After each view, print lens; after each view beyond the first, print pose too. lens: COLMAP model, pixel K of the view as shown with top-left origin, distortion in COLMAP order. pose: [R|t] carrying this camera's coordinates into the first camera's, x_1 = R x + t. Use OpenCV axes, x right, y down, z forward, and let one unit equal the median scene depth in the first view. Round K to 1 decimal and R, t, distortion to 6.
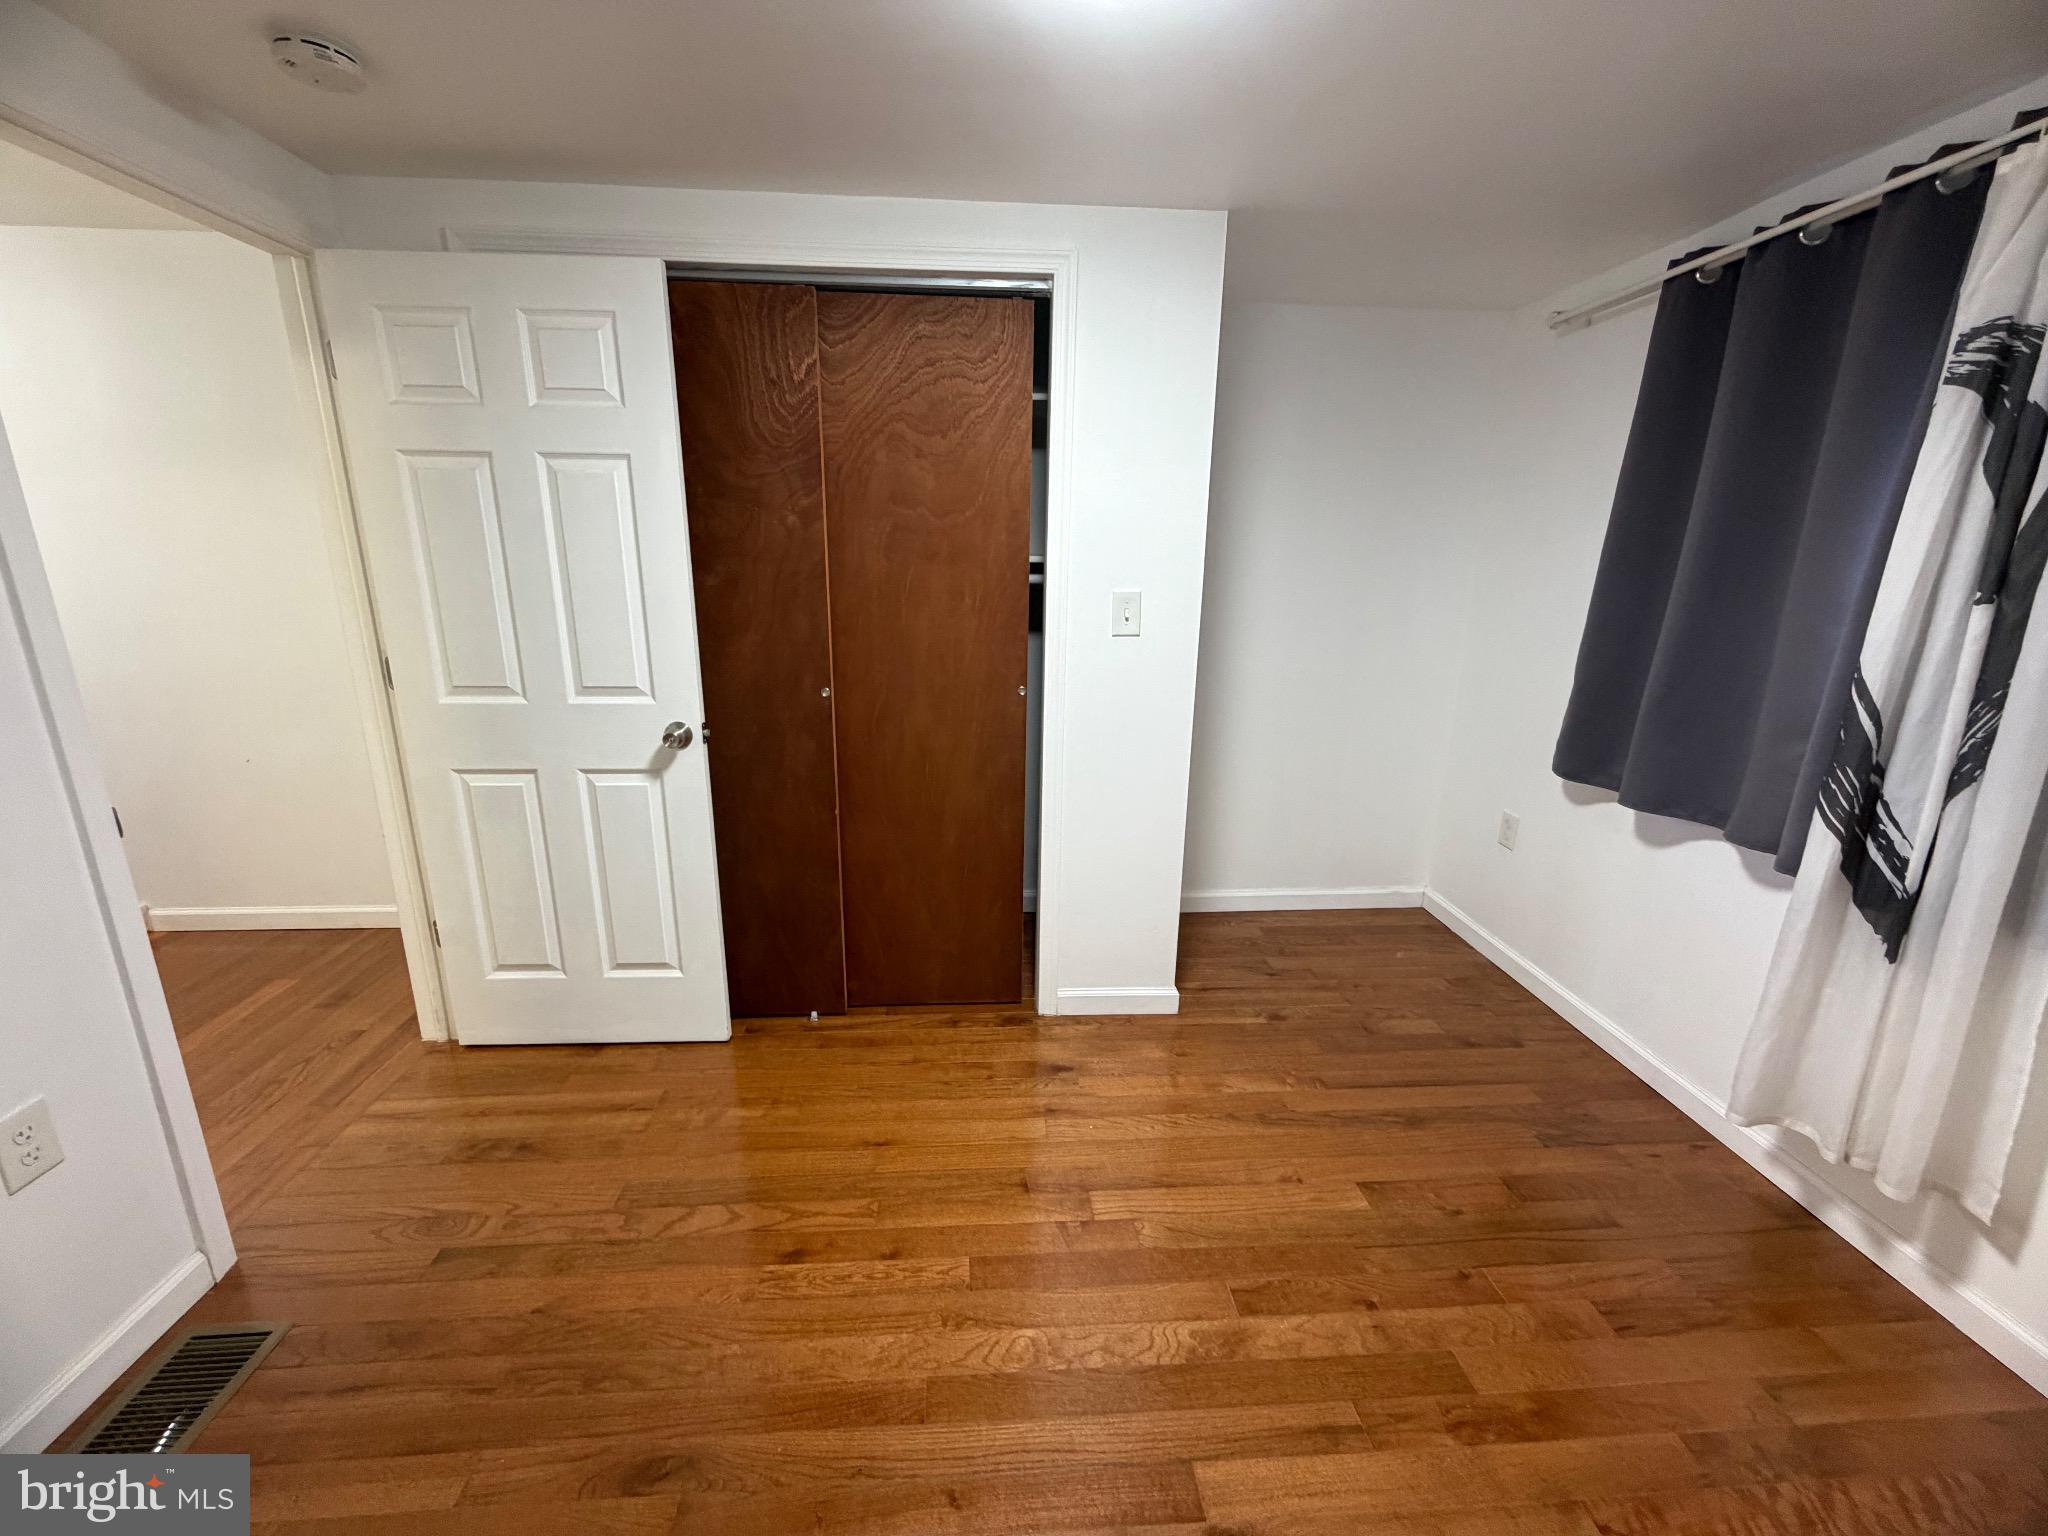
lens RADIAL K [[818.5, 0, 1021.8], [0, 818.5, 772.0], [0, 0, 1]] dist [0.000323, 0.000124]
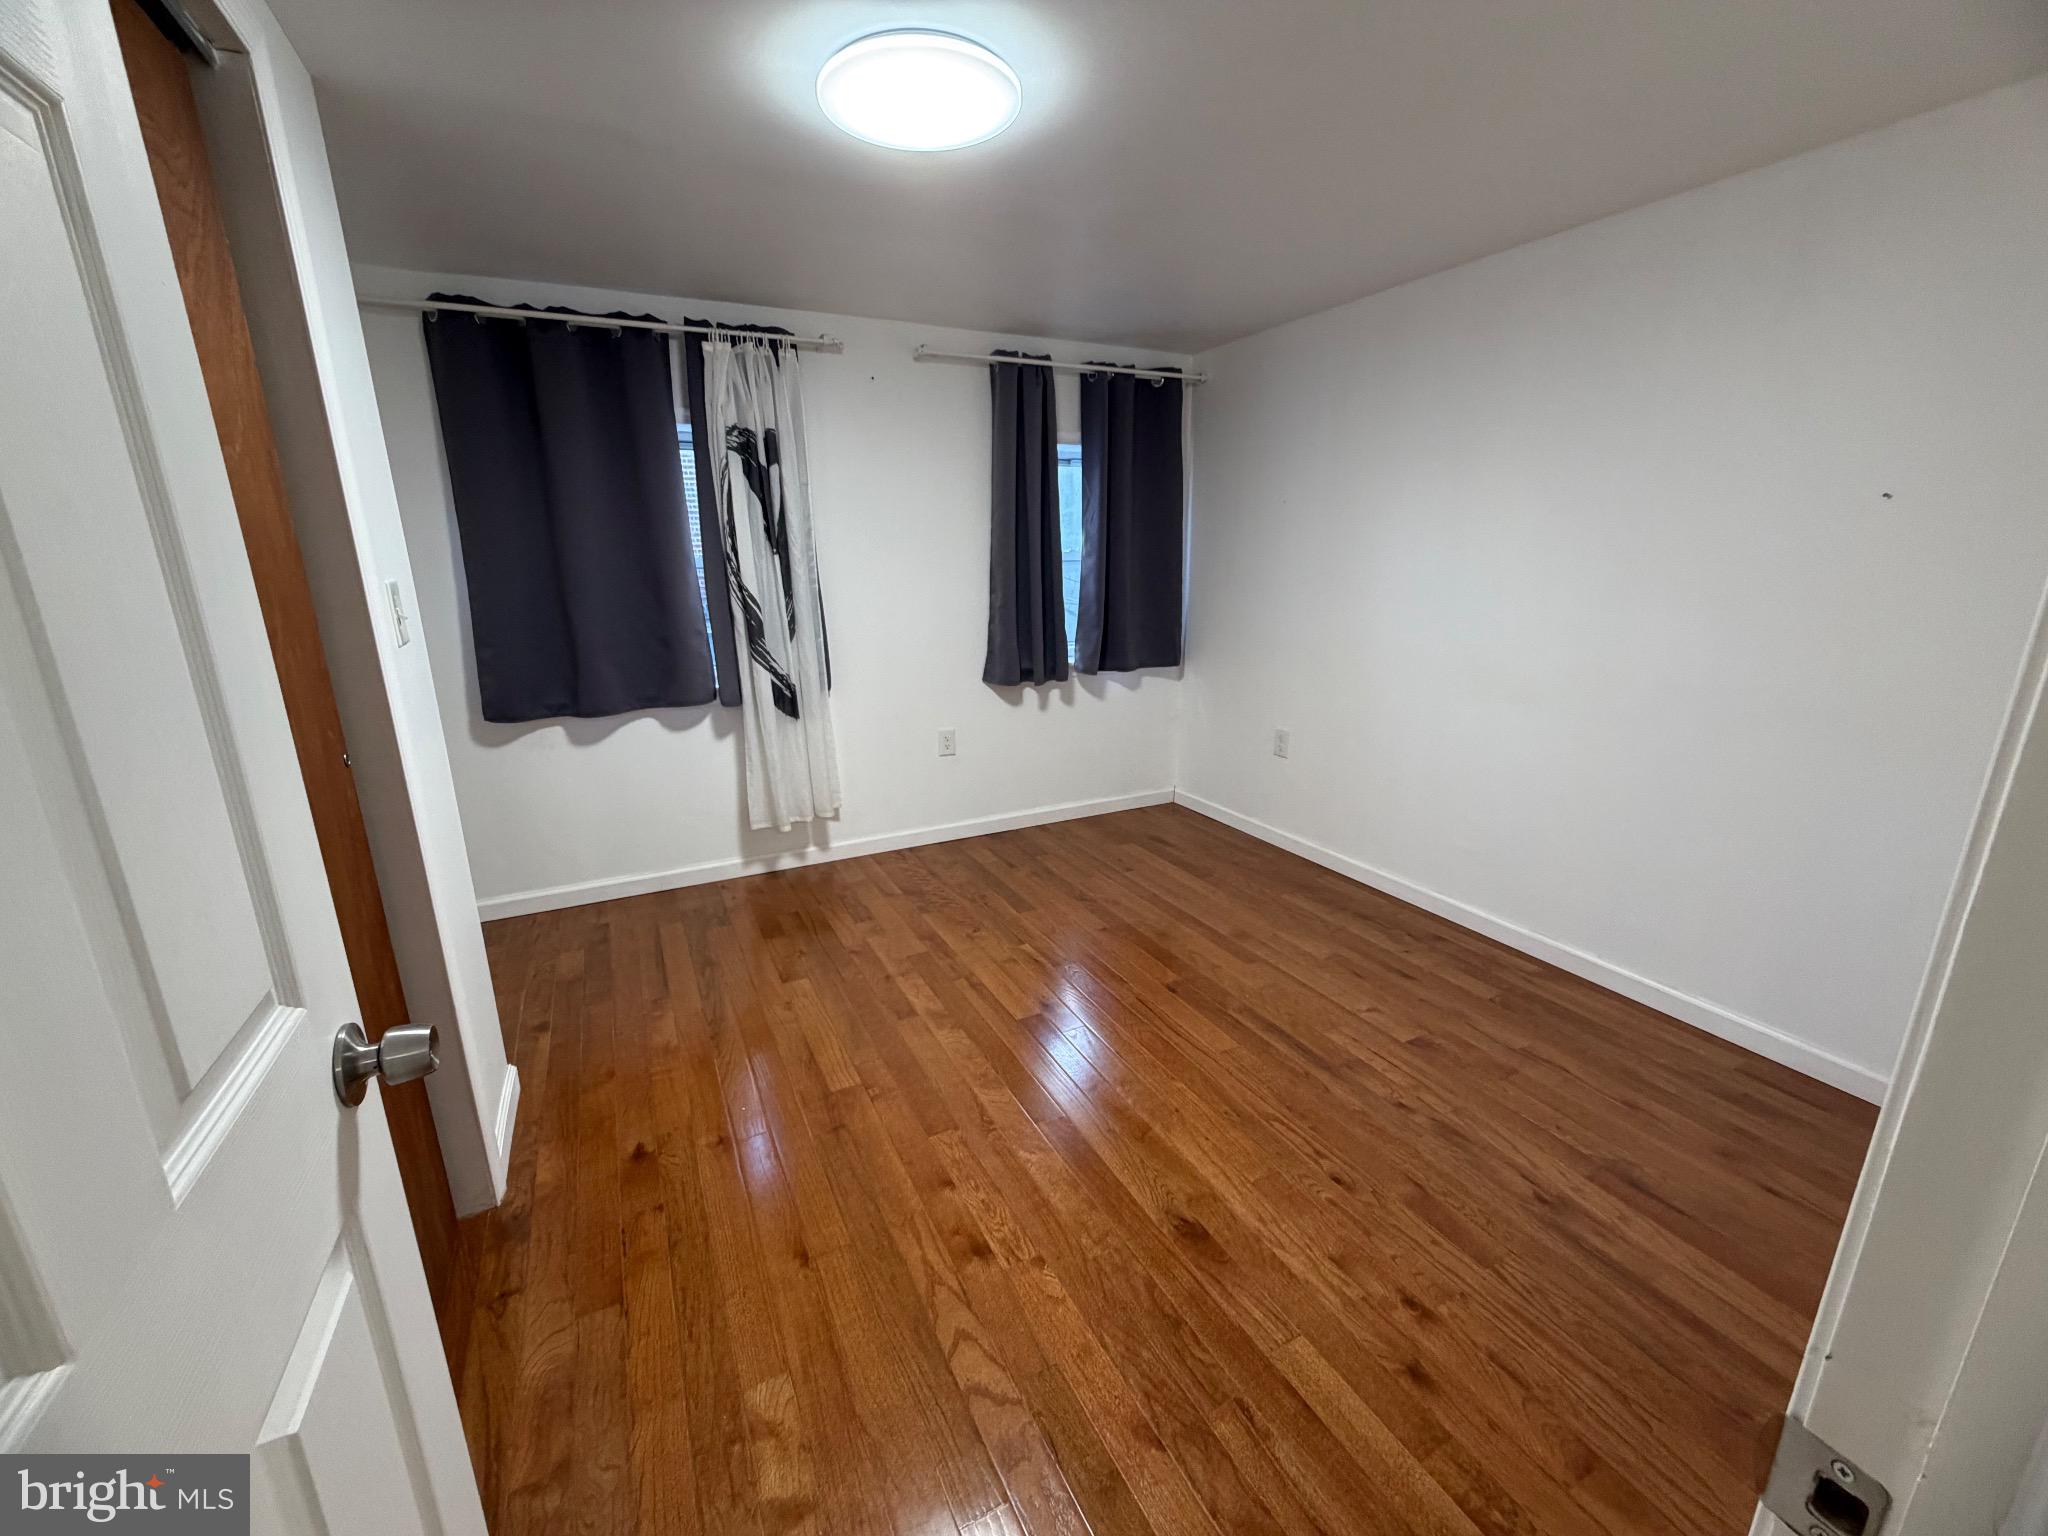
lens RADIAL K [[818.5, 0, 1023.8], [0, 818.5, 765.9], [0, 0, 1]] dist [0.000323, 0.000124]
pose [[-0.397735, -0.244914, 0.884208, -1.050339], [0.239257, 0.902684, 0.357655, -0.274254], [-0.885755, 0.353805, -0.300432, 1.080376]]
